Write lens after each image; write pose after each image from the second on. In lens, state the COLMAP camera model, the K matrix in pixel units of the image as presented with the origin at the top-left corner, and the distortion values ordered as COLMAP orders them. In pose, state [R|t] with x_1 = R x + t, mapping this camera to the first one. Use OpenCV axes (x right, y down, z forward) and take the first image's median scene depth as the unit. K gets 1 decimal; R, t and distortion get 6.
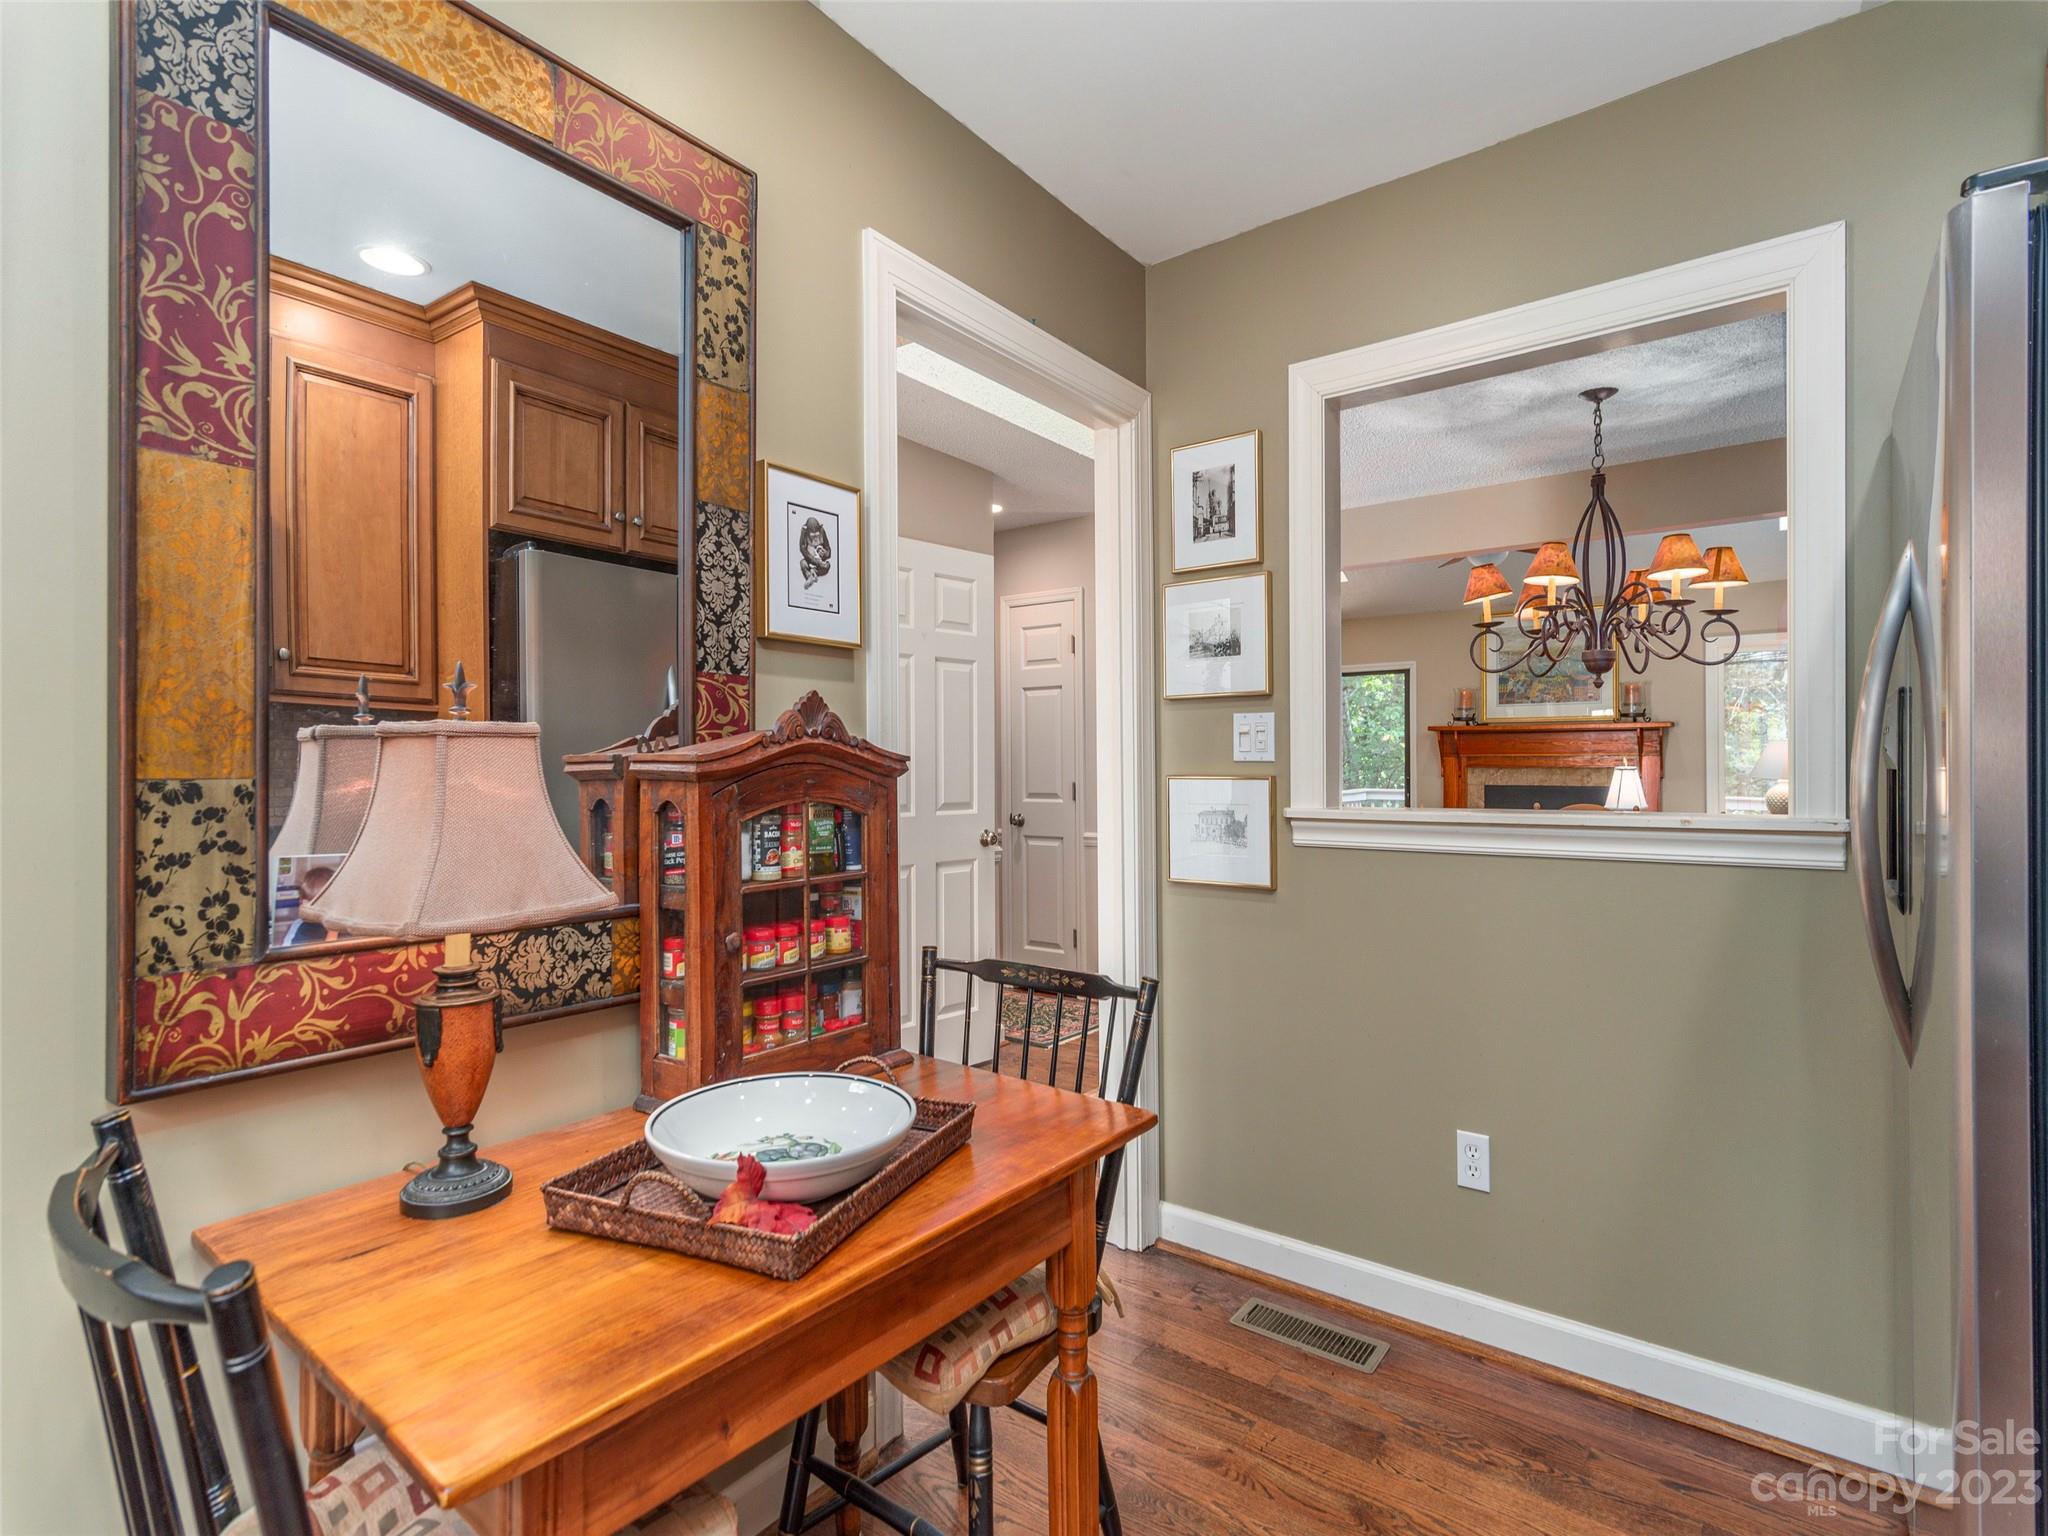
lens RADIAL K [[999.8, 0, 1027.4], [0, 999.8, 765.6], [0, 0, 1]] dist [0.009577, -0.000752]
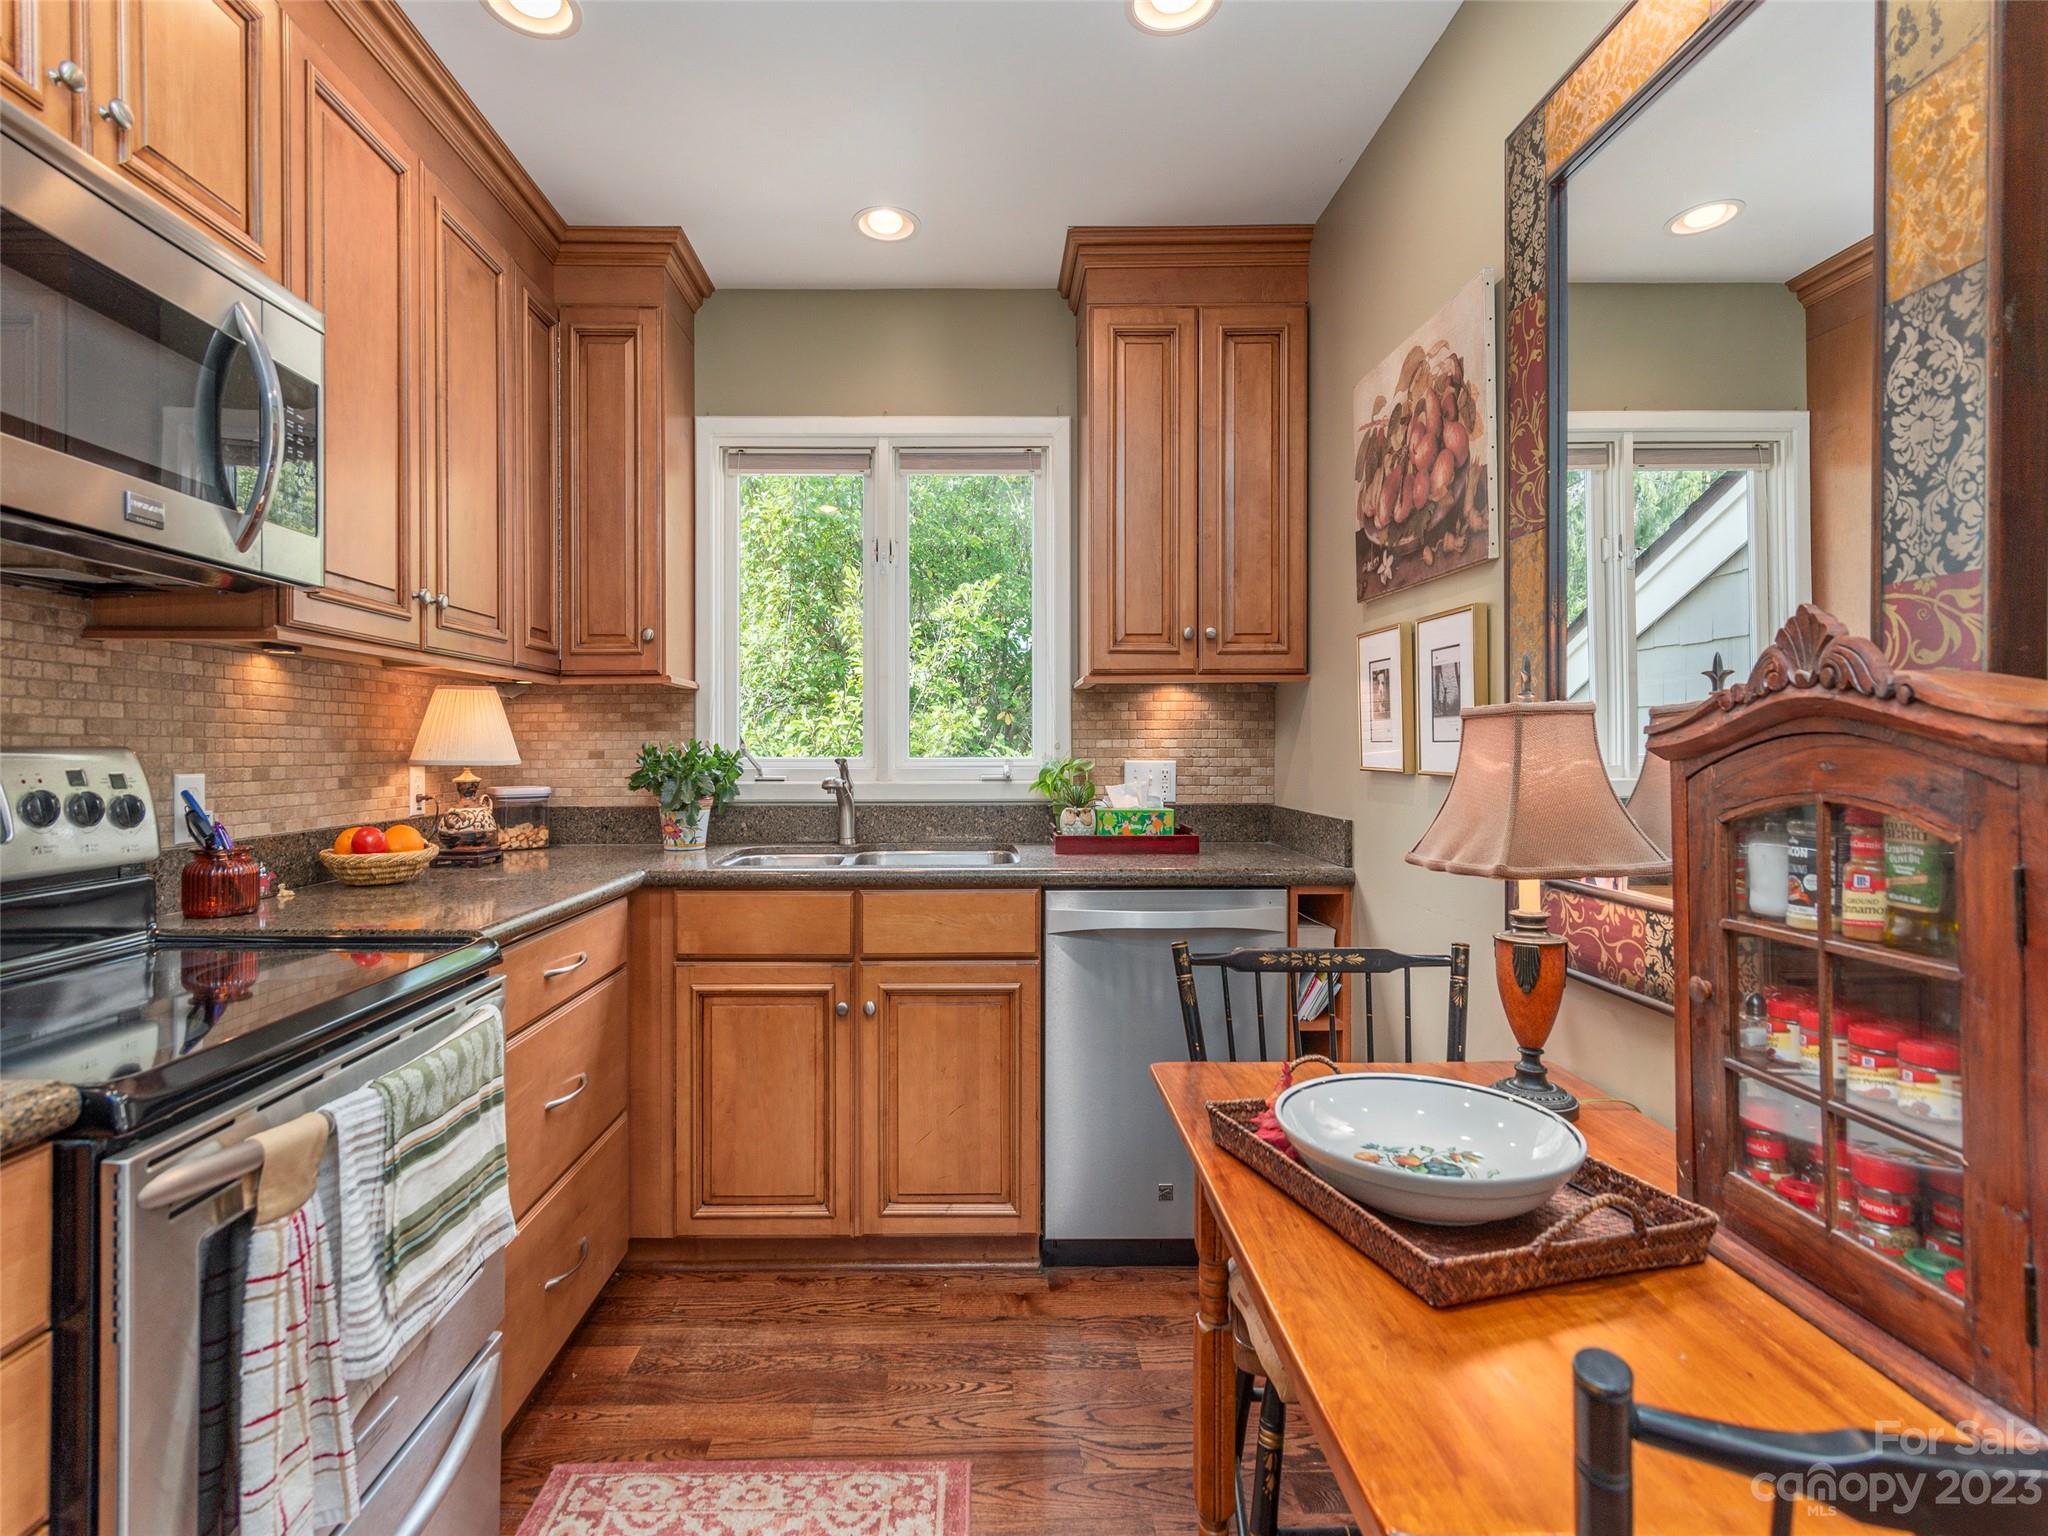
lens RADIAL K [[1020.6, 0, 985.0], [0, 1020.6, 756.2], [0, 0, 1]] dist [0.003640, -0.000787]
pose [[-0.788943, 0.010986, -0.614368, 0.482847], [0.007377, 0.999937, 0.008408, 0.001961], [0.614422, 0.002101, -0.788975, 1.123111]]
